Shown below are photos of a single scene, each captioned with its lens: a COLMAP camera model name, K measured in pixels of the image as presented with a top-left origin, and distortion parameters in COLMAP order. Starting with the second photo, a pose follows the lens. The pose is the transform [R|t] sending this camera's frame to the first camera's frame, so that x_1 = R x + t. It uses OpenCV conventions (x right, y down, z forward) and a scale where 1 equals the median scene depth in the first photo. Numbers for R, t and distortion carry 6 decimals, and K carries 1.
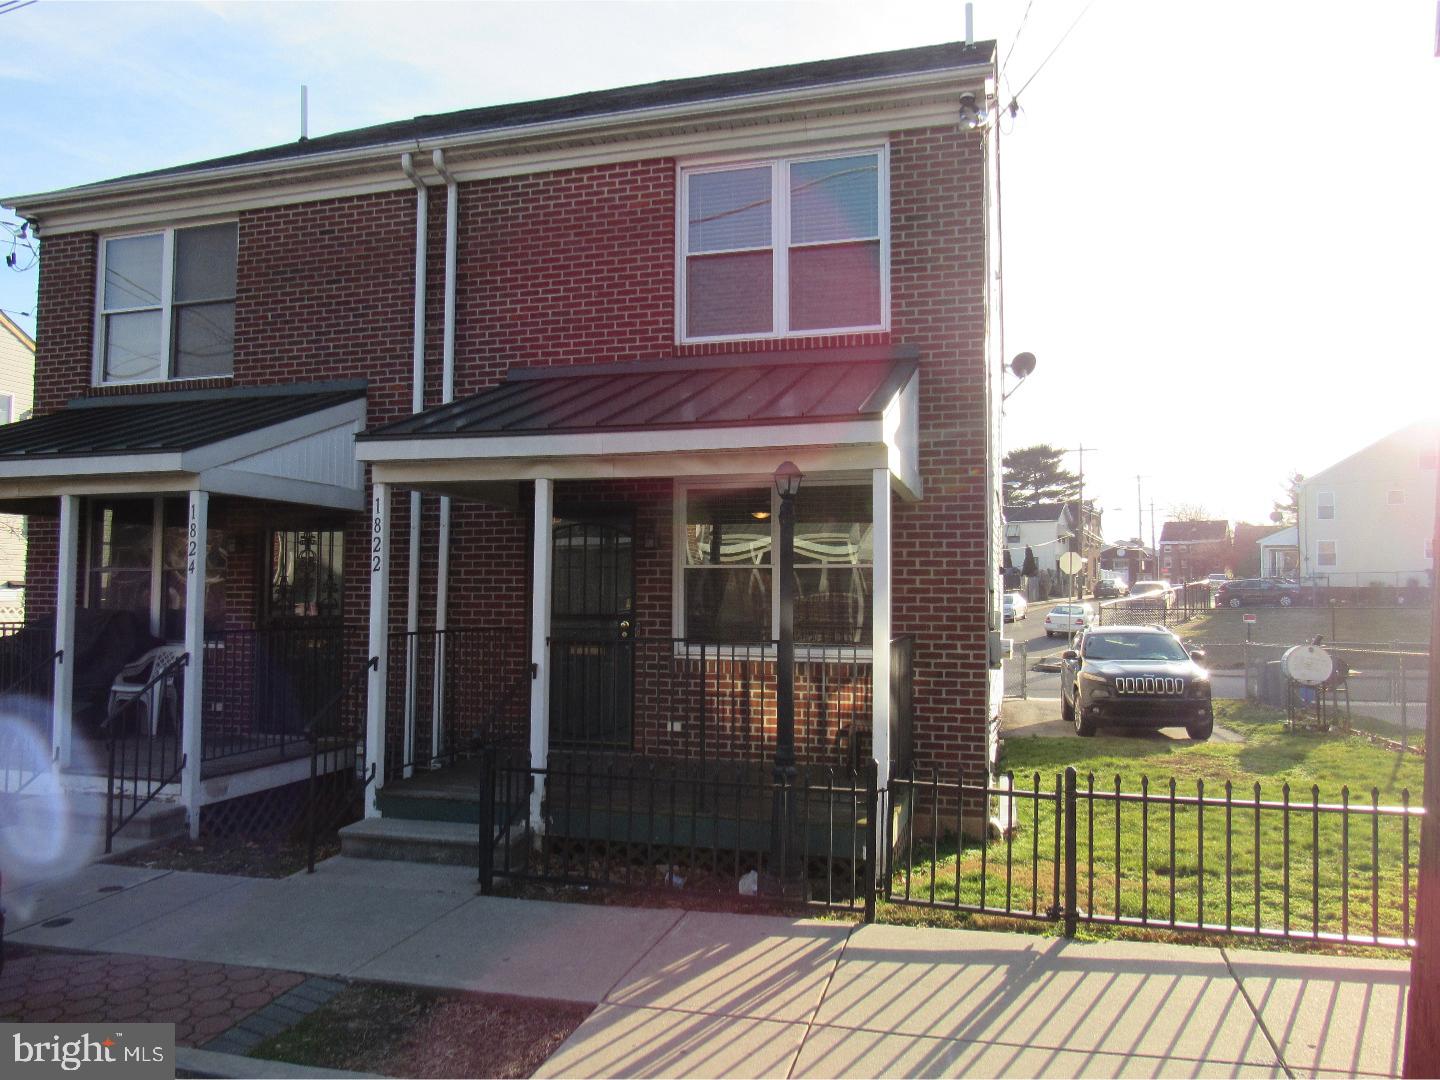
lens RADIAL K [[1019.3, 0, 723.9], [0, 1019.3, 539.1], [0, 0, 1]] dist [-0.033249, 0.003539]
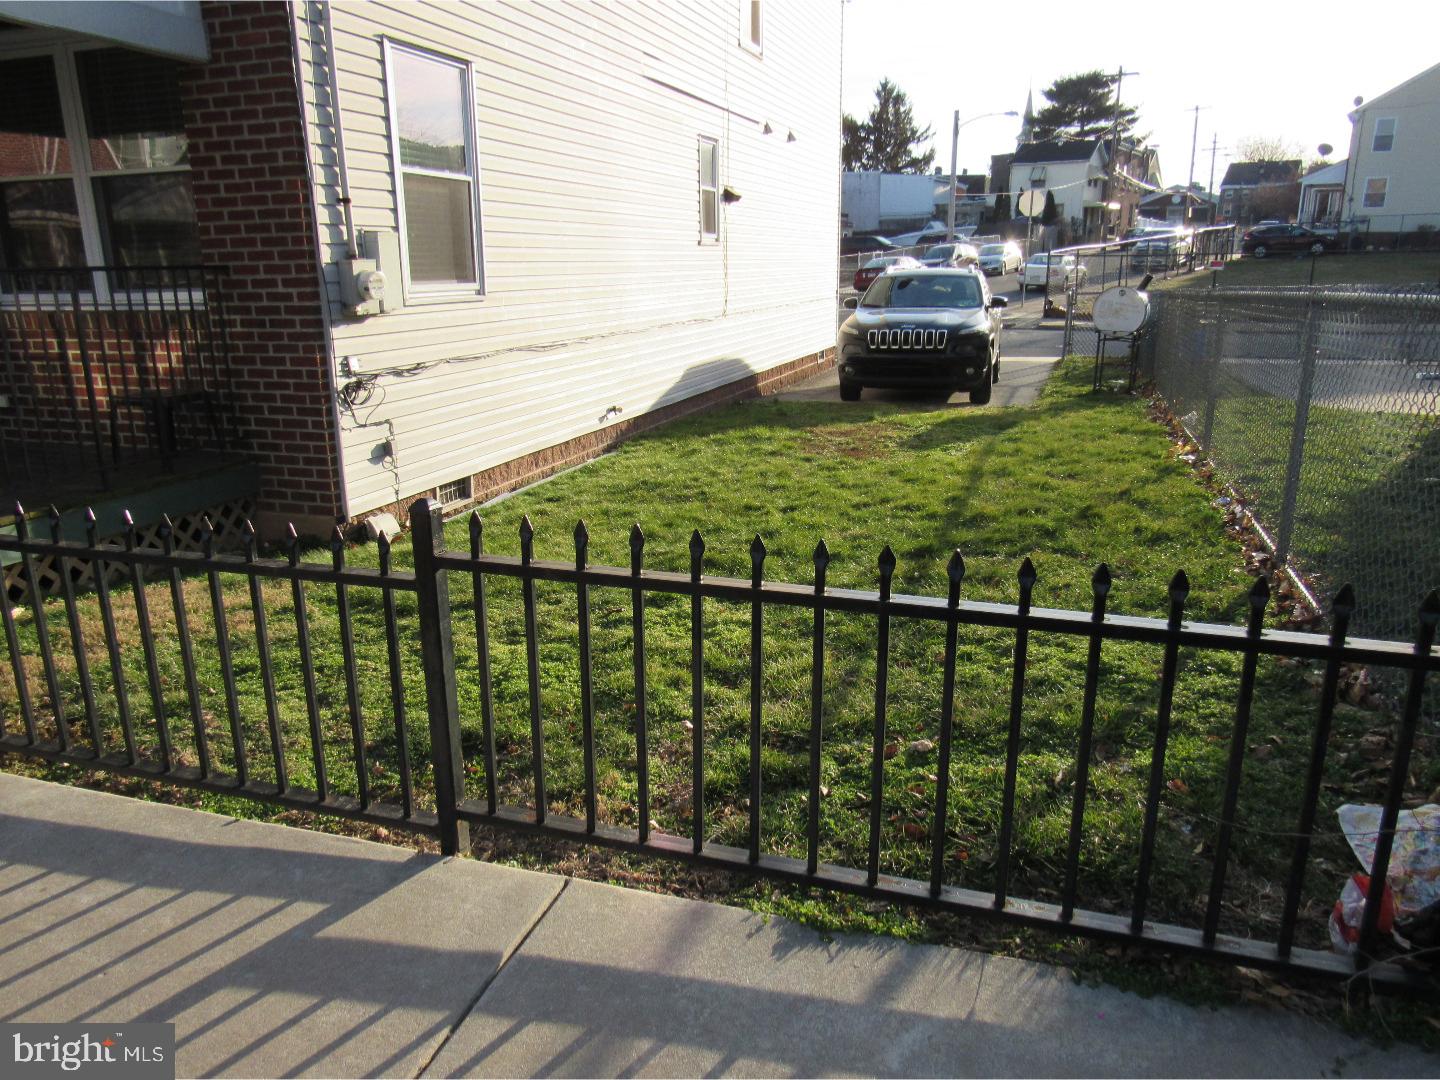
lens RADIAL K [[1019.3, 0, 720.5], [0, 1019.3, 551.8], [0, 0, 1]] dist [-0.033249, 0.003539]
pose [[0.998564, -0.005898, -0.053240, 0.070070], [0.023231, 0.943268, 0.331219, 0.006969], [0.048267, -0.331981, 0.942050, 0.035982]]
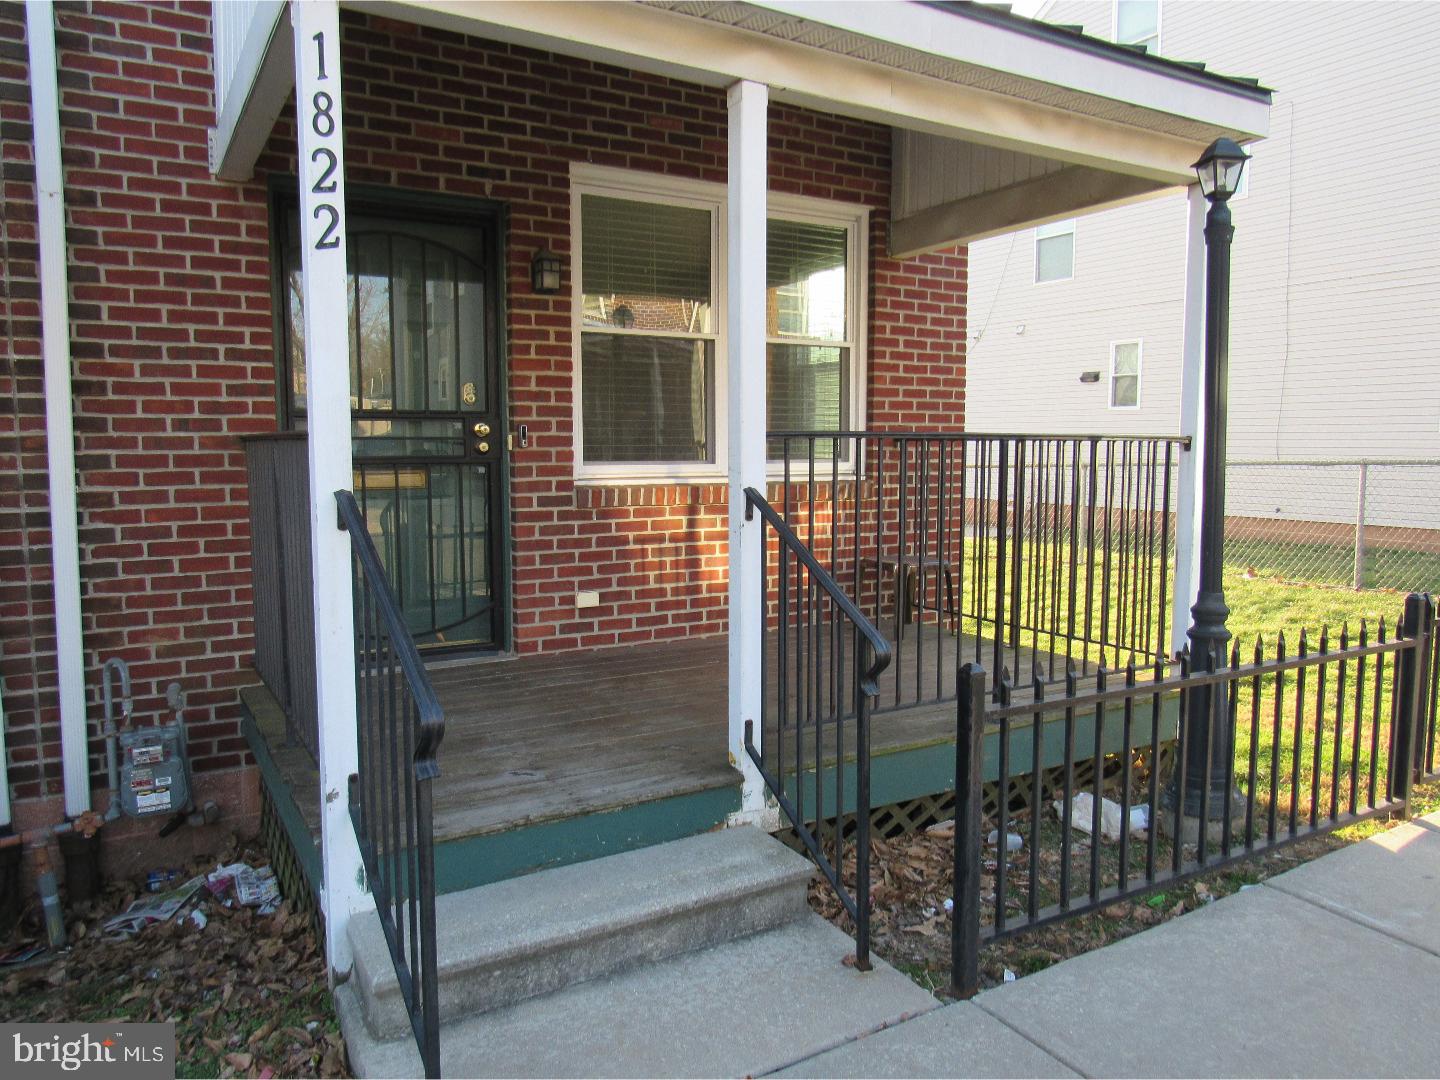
lens RADIAL K [[1019.3, 0, 721.8], [0, 1019.3, 541.5], [0, 0, 1]] dist [-0.033249, 0.003539]
pose [[0.687653, -0.076322, 0.722017, -0.055387], [-0.037220, 0.989446, 0.140039, 0.008423], [-0.725085, -0.123171, 0.677555, 0.071231]]
